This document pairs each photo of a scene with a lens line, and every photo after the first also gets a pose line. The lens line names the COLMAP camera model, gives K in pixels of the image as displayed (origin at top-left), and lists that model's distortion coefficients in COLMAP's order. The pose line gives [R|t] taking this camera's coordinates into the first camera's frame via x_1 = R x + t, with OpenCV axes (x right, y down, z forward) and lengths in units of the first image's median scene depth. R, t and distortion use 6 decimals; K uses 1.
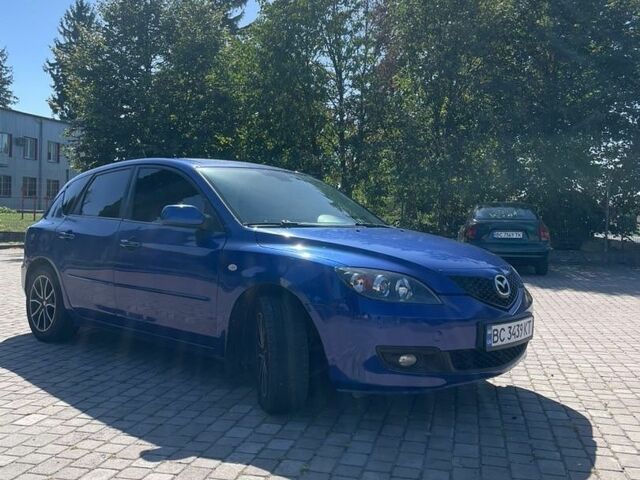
lens RADIAL K [[1011.5, 0, 350.1], [0, 1011.5, 239.0], [0, 0, 1]] dist [0.122250, -0.229309]
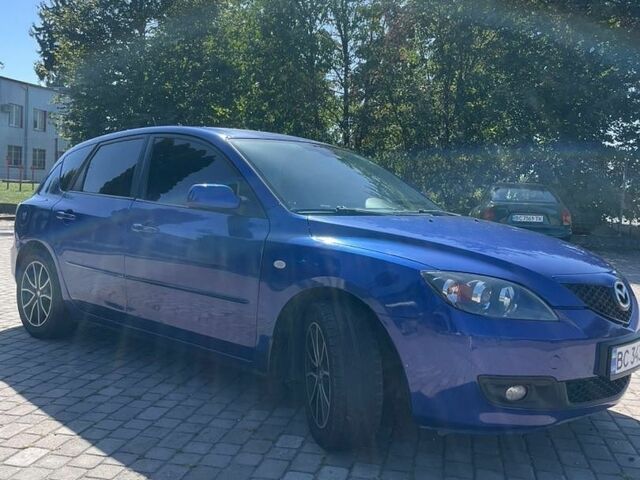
lens RADIAL K [[1011.5, 0, 350.1], [0, 1011.5, 239.0], [0, 0, 1]] dist [0.122250, -0.229309]
pose [[0.999659, 0.020280, 0.016425, -0.051243], [-0.020665, 0.999507, 0.023620, -0.008279], [-0.015938, -0.023951, 0.999586, 0.136268]]
